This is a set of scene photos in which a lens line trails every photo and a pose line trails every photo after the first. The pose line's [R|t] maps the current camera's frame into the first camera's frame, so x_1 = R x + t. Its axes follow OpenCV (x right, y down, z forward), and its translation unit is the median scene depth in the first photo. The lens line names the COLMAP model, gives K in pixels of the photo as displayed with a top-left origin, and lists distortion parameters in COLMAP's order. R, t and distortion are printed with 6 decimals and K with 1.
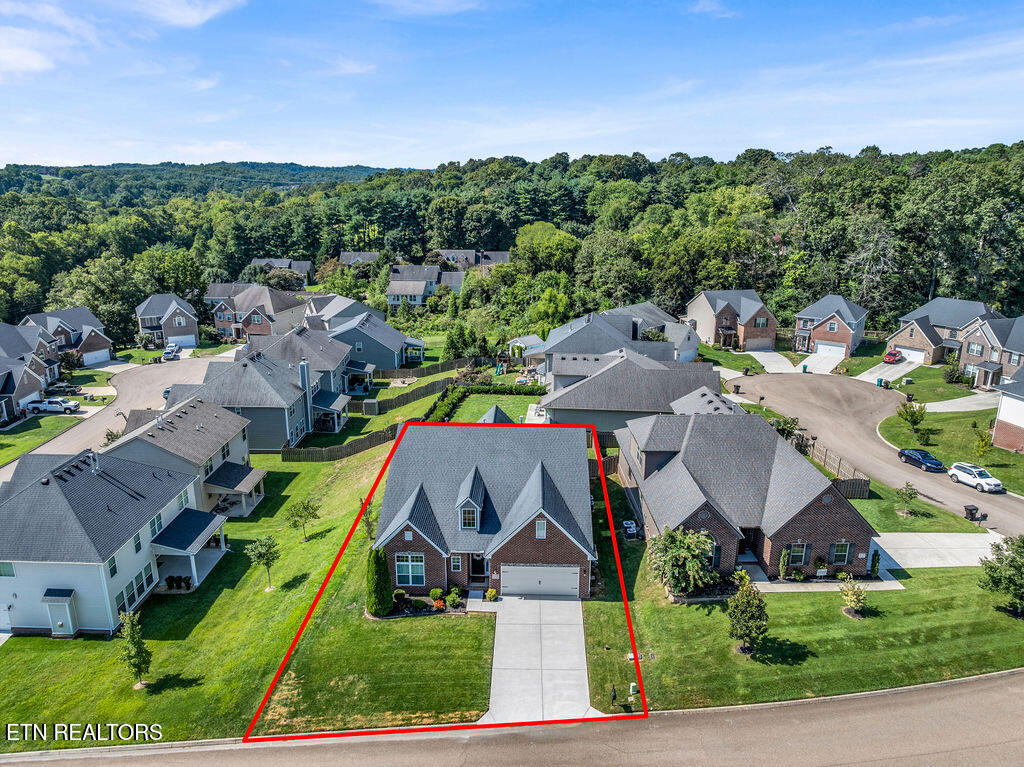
lens RADIAL K [[722.6, 0, 515.4], [0, 722.6, 381.2], [0, 0, 1]] dist [-0.032032, -0.003294]
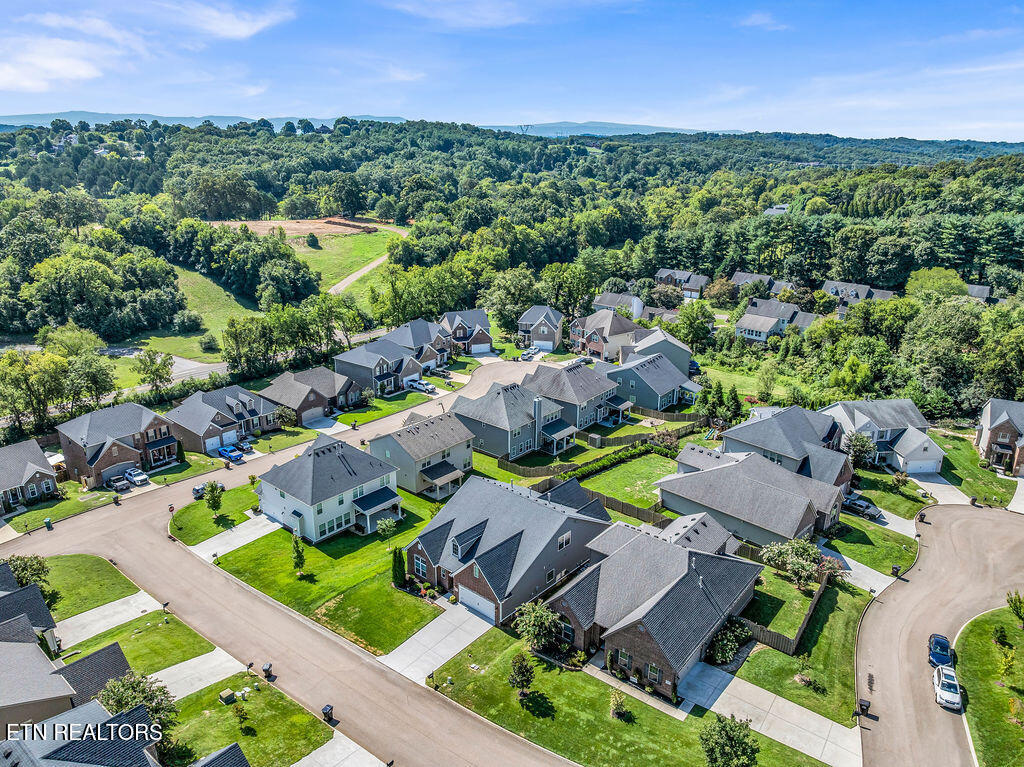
lens RADIAL K [[728.3, 0, 517.2], [0, 728.3, 385.3], [0, 0, 1]] dist [-0.031247, -0.005114]
pose [[0.773444, 0.206410, -0.599315, 0.414973], [-0.178733, 0.978147, 0.106220, -0.160743], [0.608143, 0.024962, 0.793435, -0.091147]]
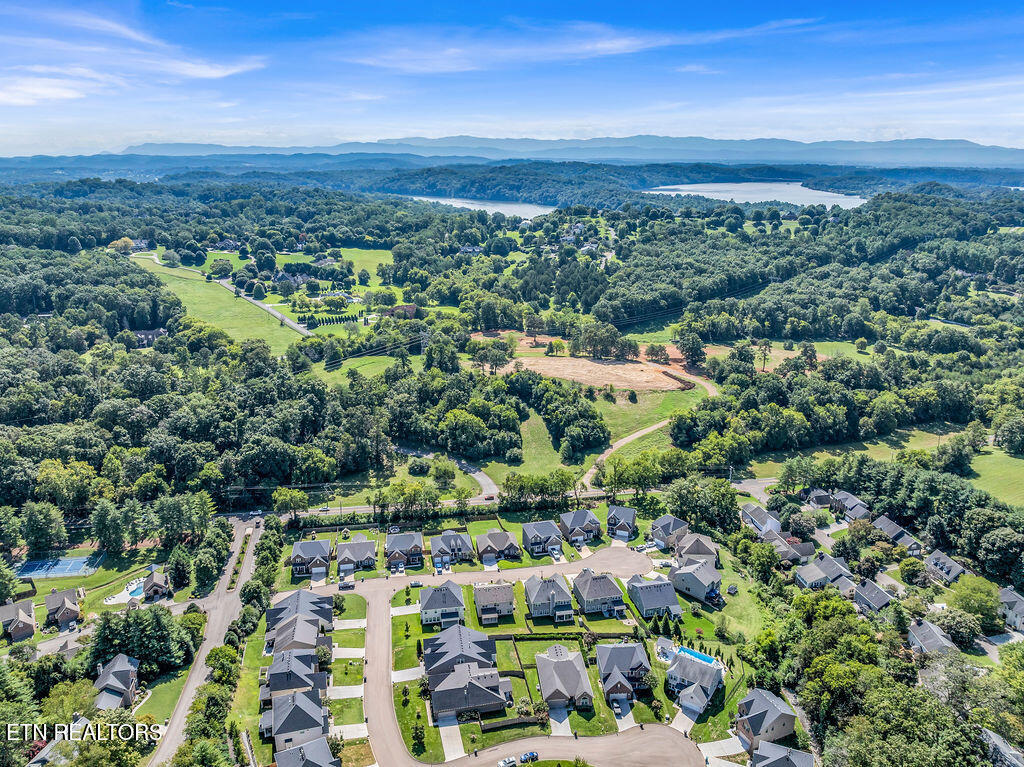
lens RADIAL K [[728.3, 0, 517.2], [0, 728.3, 385.3], [0, 0, 1]] dist [-0.031247, -0.005114]
pose [[0.194794, 0.292086, -0.936344, 1.747919], [-0.272026, 0.933271, 0.234536, -1.175386], [0.942368, 0.209024, 0.261250, -0.021465]]
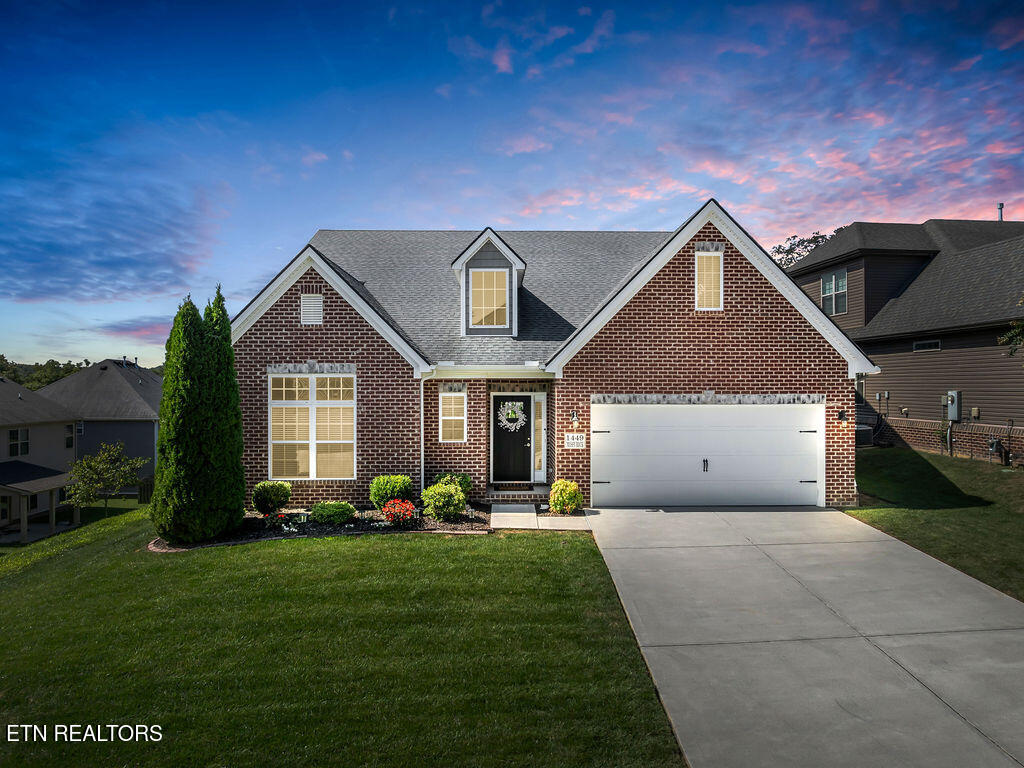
lens RADIAL K [[728.3, 0, 517.2], [0, 728.3, 385.8], [0, 0, 1]] dist [-0.031247, -0.005114]
pose [[0.998510, -0.007572, 0.054033, -0.031086], [0.022098, 0.961584, -0.273620, 0.147258], [-0.049886, 0.274407, 0.960319, 0.295143]]
